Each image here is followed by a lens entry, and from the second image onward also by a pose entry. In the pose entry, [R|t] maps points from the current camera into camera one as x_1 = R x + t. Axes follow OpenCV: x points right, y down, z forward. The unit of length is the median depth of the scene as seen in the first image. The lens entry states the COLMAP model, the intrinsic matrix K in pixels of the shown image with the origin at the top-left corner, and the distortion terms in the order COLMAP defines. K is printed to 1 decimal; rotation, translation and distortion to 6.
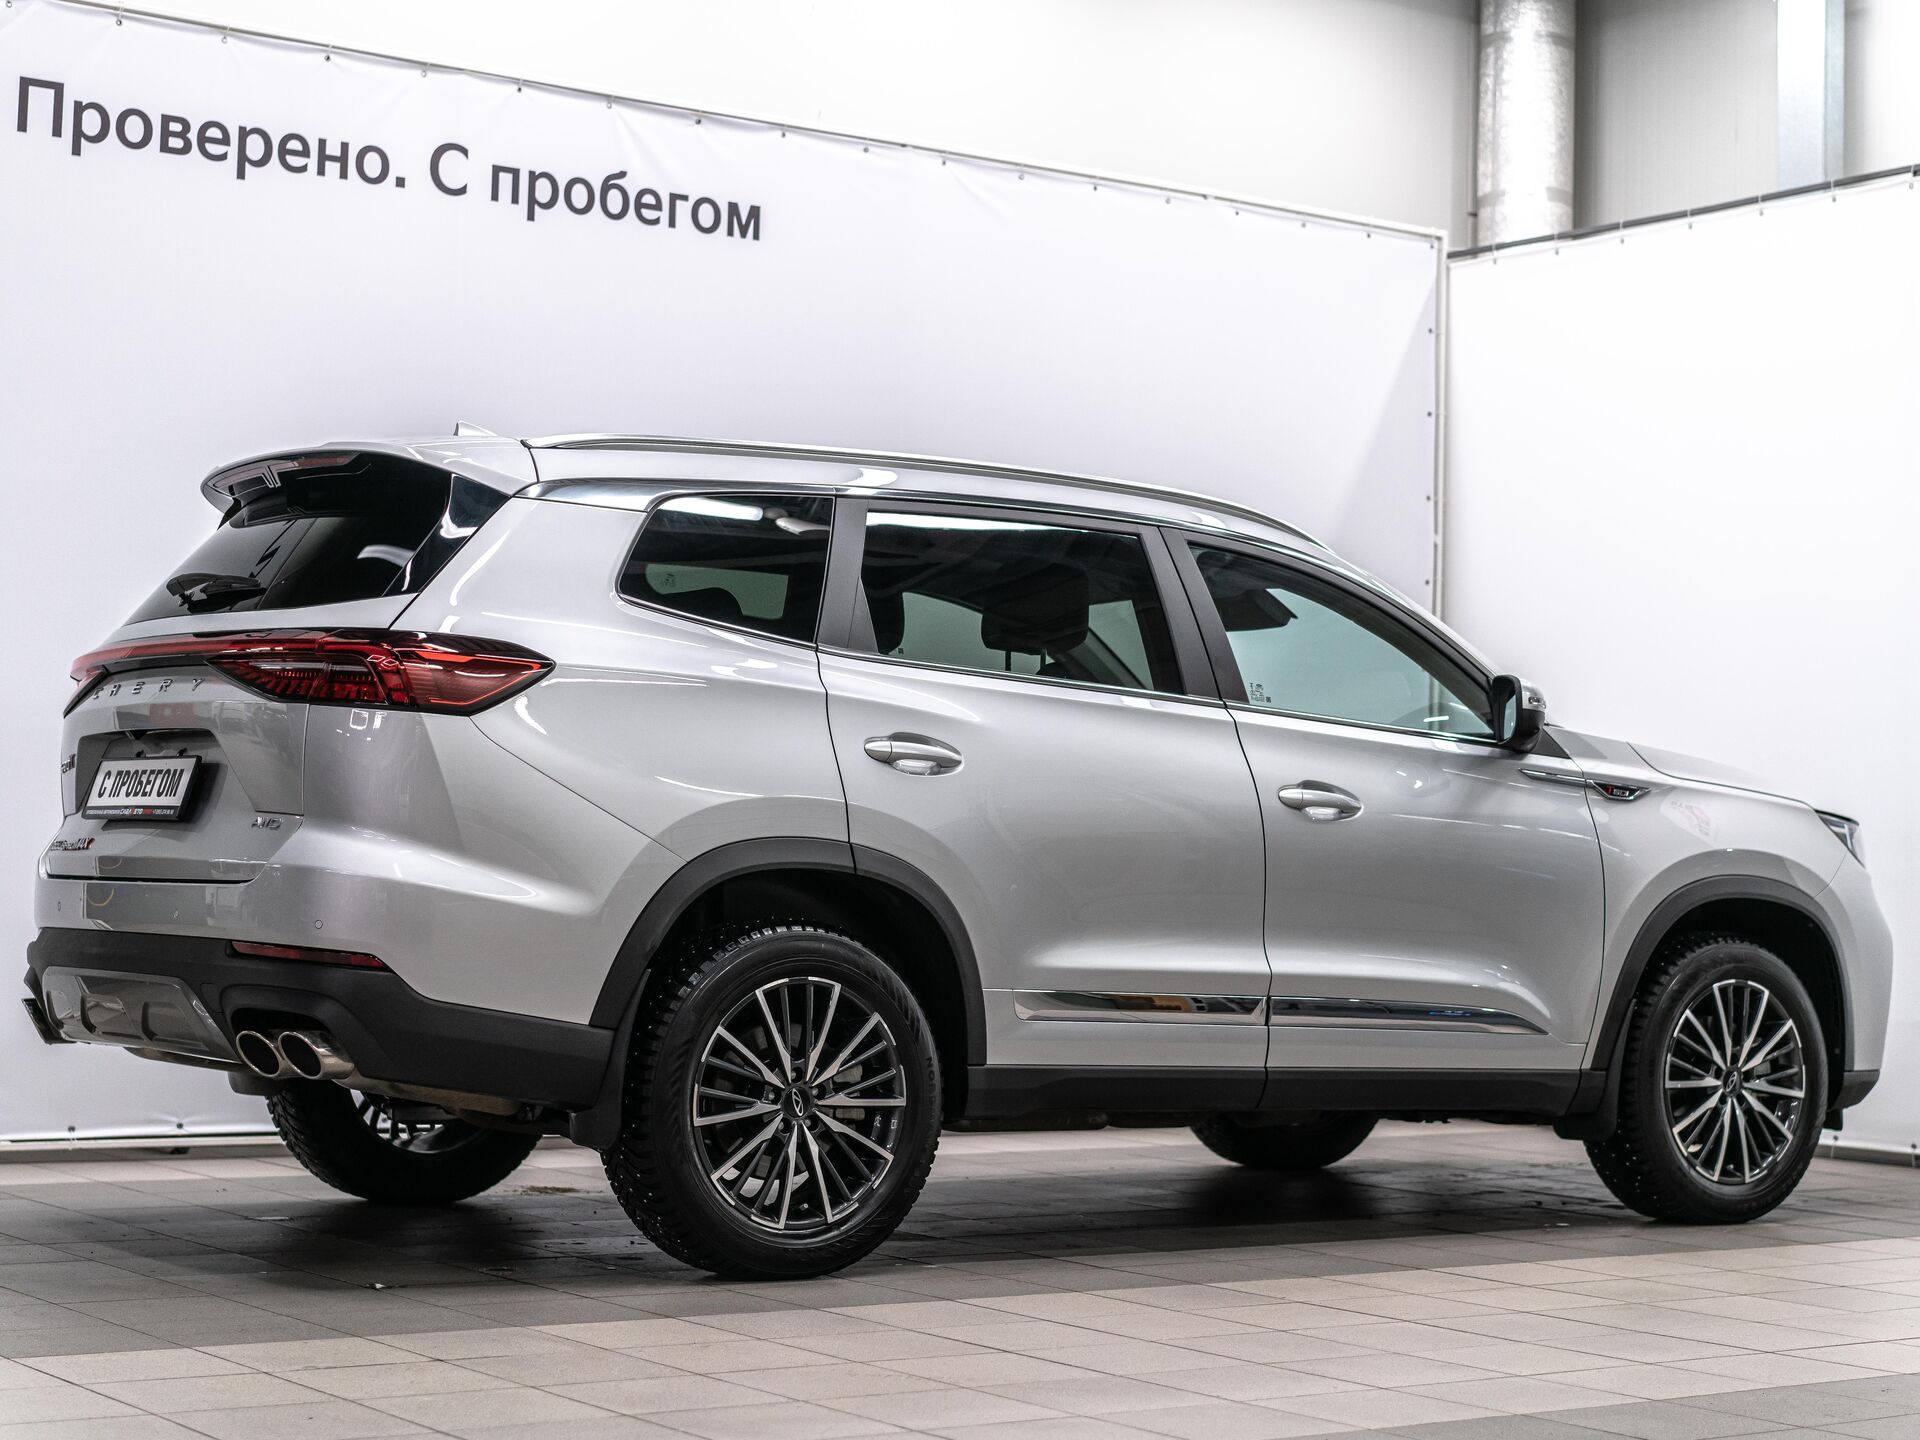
lens RADIAL K [[3365.6, 0, 960.0], [0, 3365.6, 720.0], [0, 0, 1]] dist [-0.039168, 0.028376]
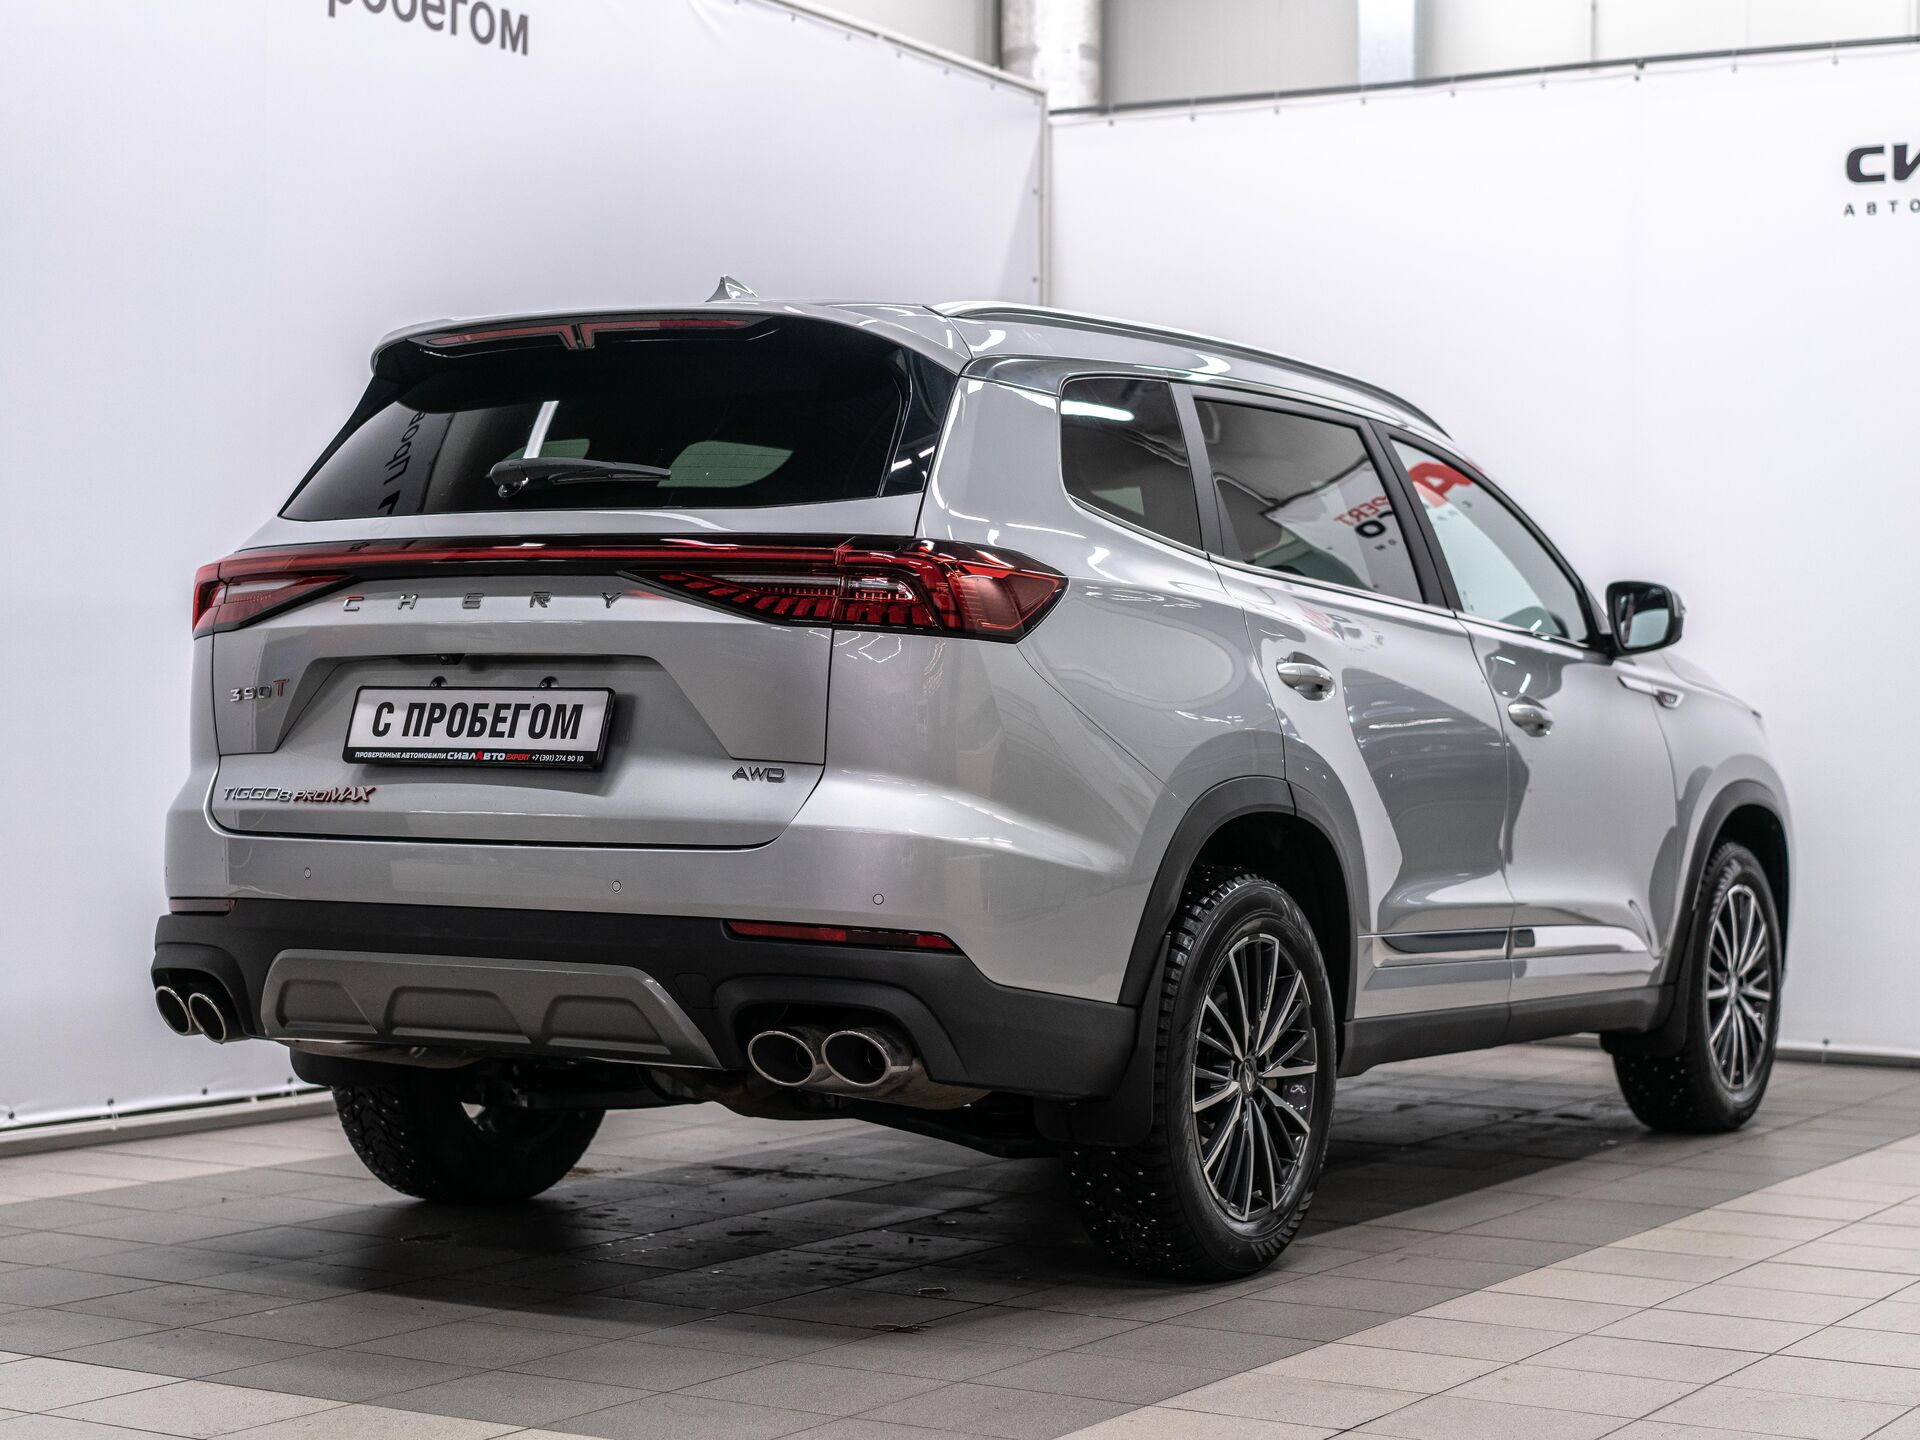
lens RADIAL K [[3407.0, 0, 959.9], [0, 3407.0, 759.1], [0, 0, 1]] dist [-0.033999, 0.147139]
pose [[0.915236, -0.014779, 0.402646, -0.456440], [-0.009430, 0.998268, 0.058075, -0.019680], [-0.402807, -0.056949, 0.913511, 0.208194]]
